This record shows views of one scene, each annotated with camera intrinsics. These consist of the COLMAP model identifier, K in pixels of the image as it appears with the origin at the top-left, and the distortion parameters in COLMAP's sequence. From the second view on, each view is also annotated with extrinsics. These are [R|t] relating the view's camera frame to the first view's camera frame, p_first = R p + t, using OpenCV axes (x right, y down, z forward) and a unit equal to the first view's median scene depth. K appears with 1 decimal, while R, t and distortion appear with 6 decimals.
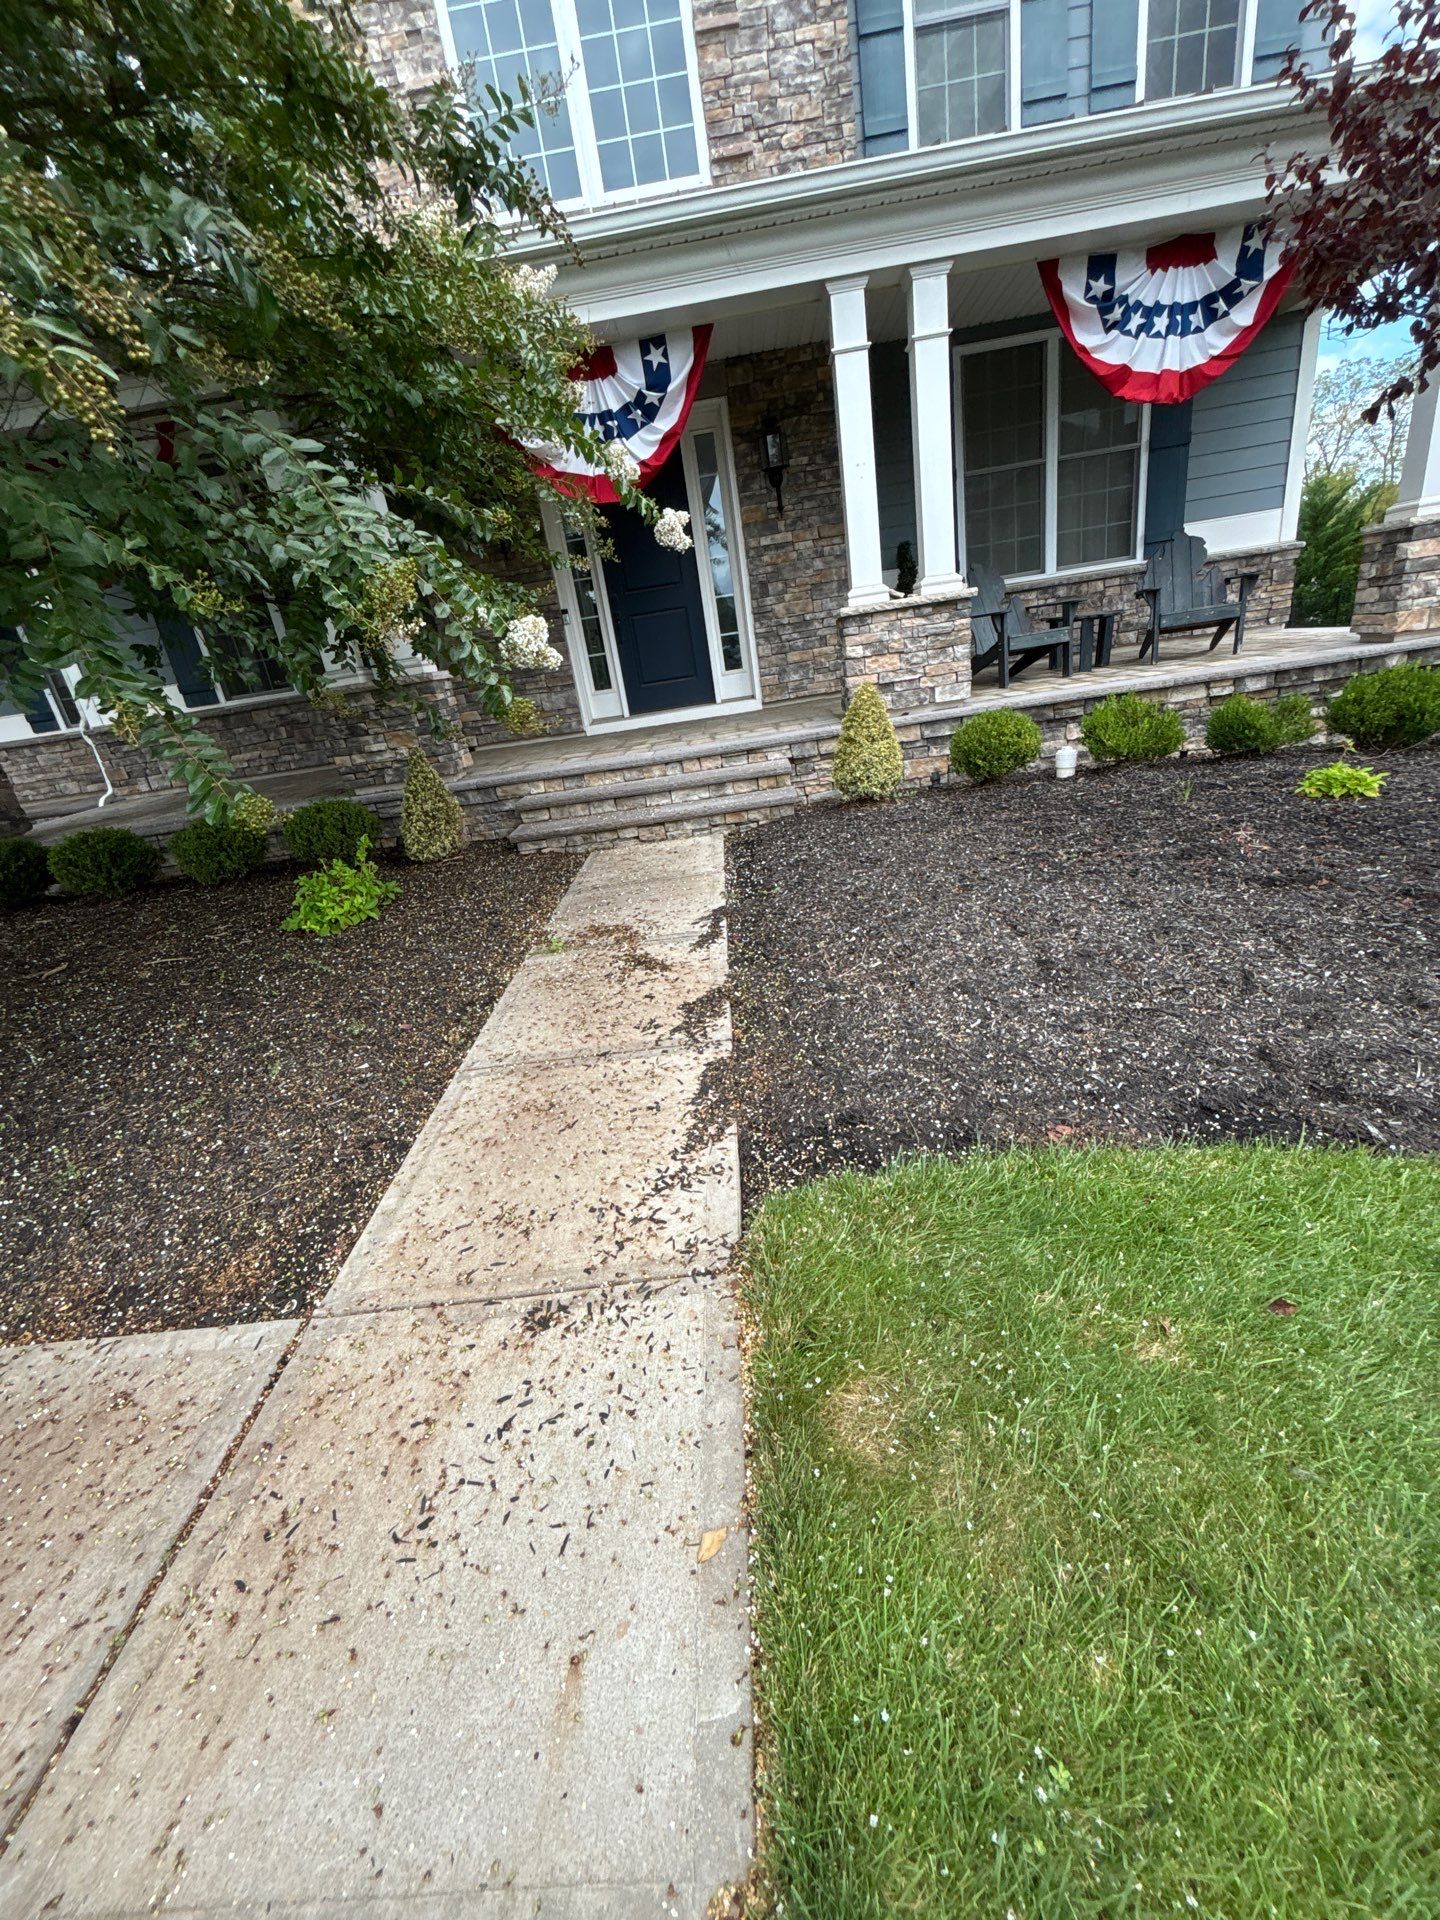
lens RADIAL K [[783.2, 0, 720.0], [0, 783.2, 960.0], [0, 0, 1]] dist [0.018577, -0.000211]
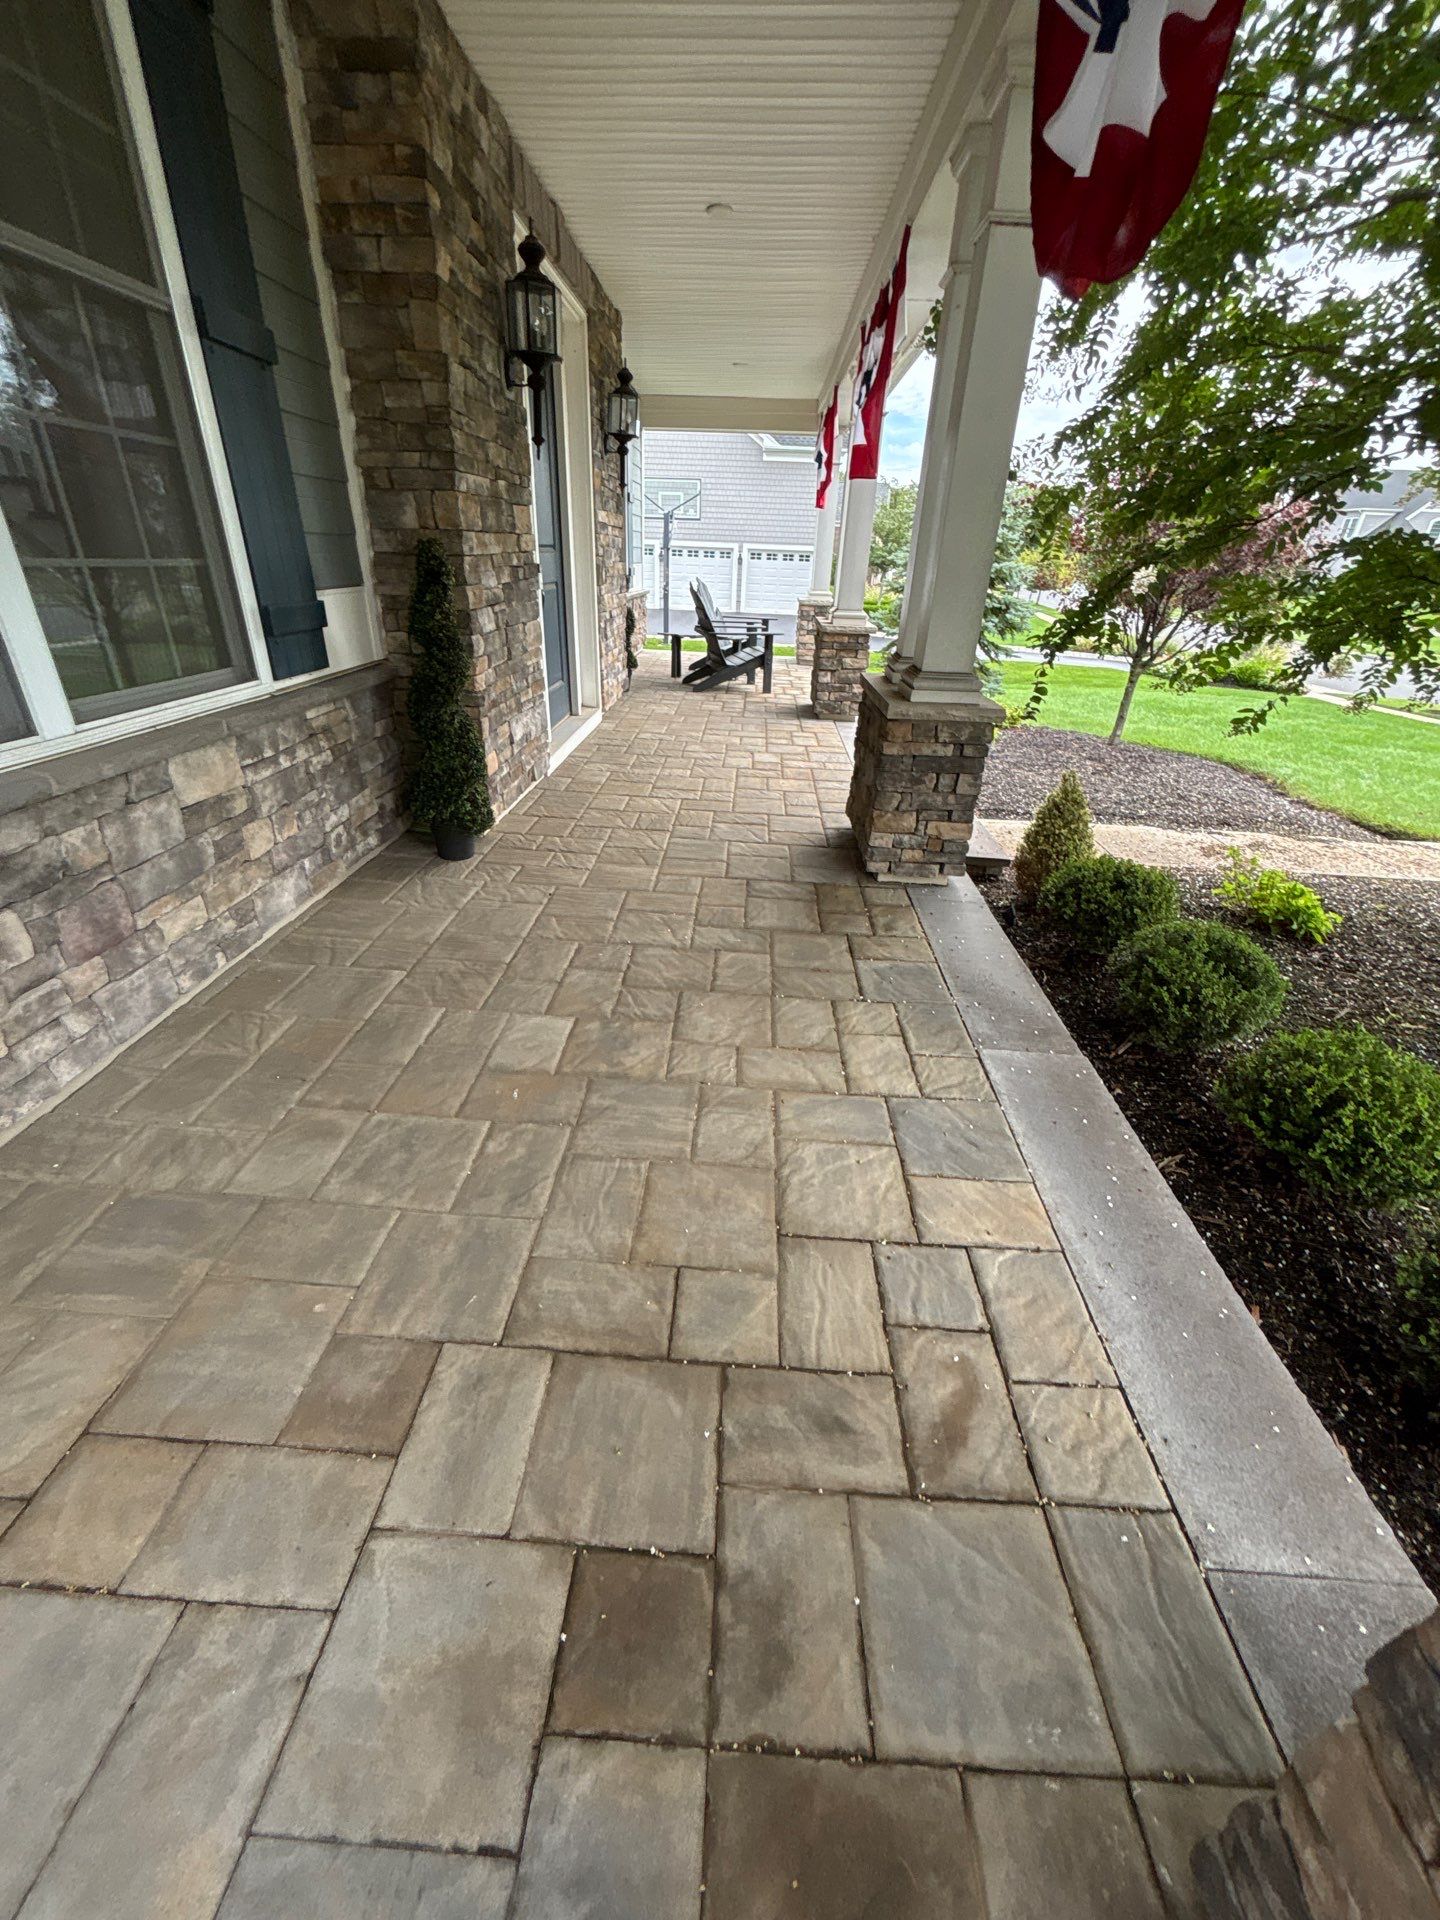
lens RADIAL K [[785.1, 0, 720.0], [0, 785.1, 960.0], [0, 0, 1]] dist [-0.001499, 0.004552]
pose [[0.024028, -0.333722, 0.942365, -1.136218], [0.326700, 0.893503, 0.308089, -0.428497], [-0.944823, 0.300468, 0.130496, 1.192742]]
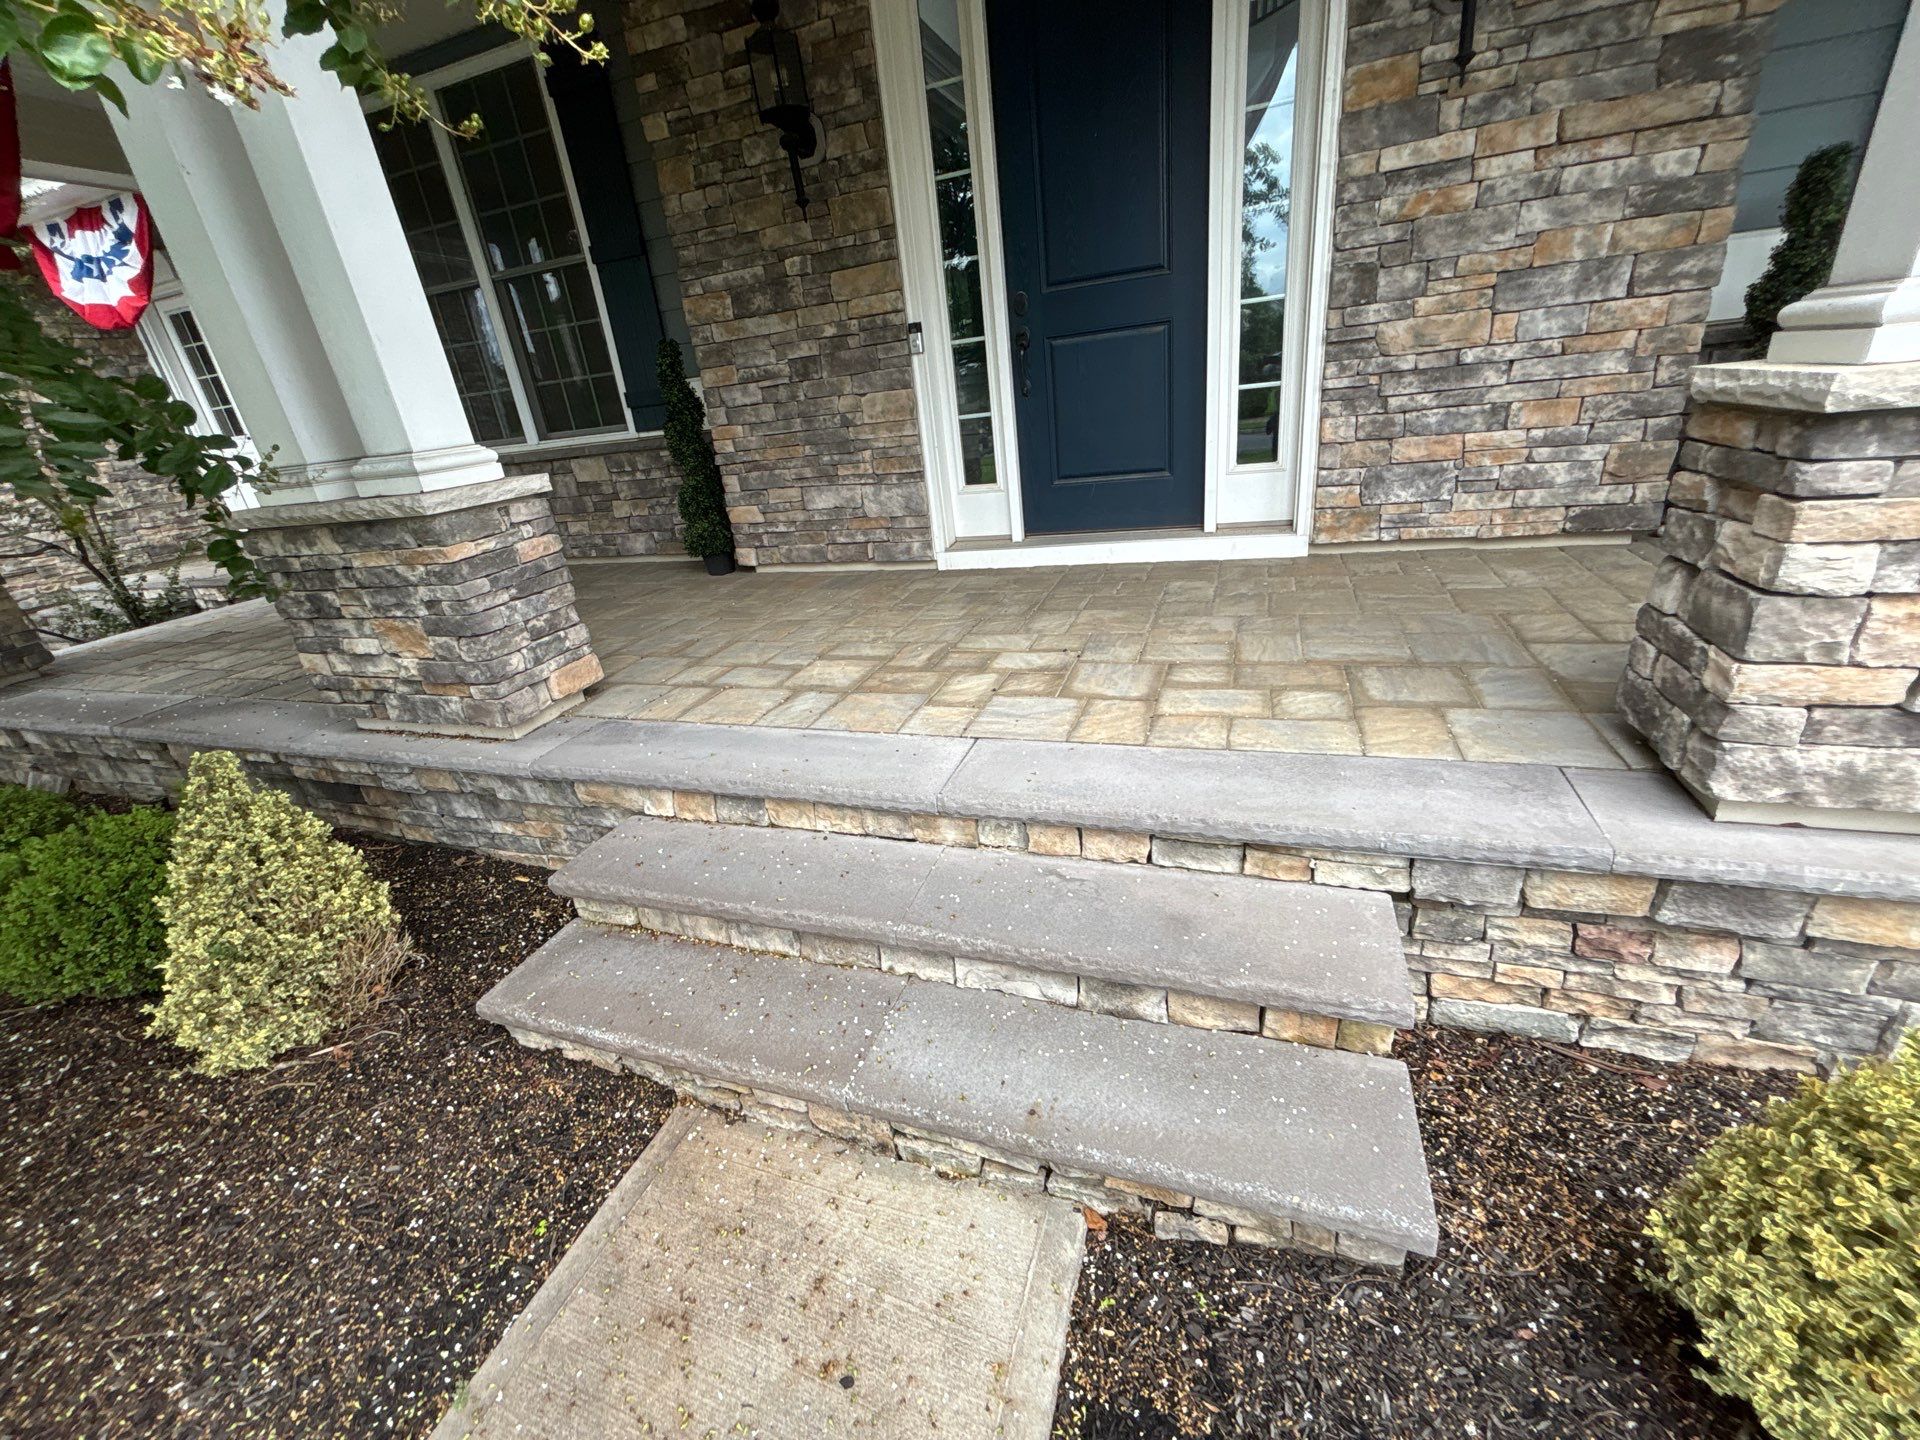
lens RADIAL K [[785.1, 0, 960.0], [0, 785.1, 720.0], [0, 0, 1]] dist [-0.001499, 0.004552]
pose [[0.946238, 0.162978, -0.279415, 0.008841], [-0.145007, 0.985861, 0.083971, -0.327997], [0.289150, -0.038939, 0.956492, 0.703290]]
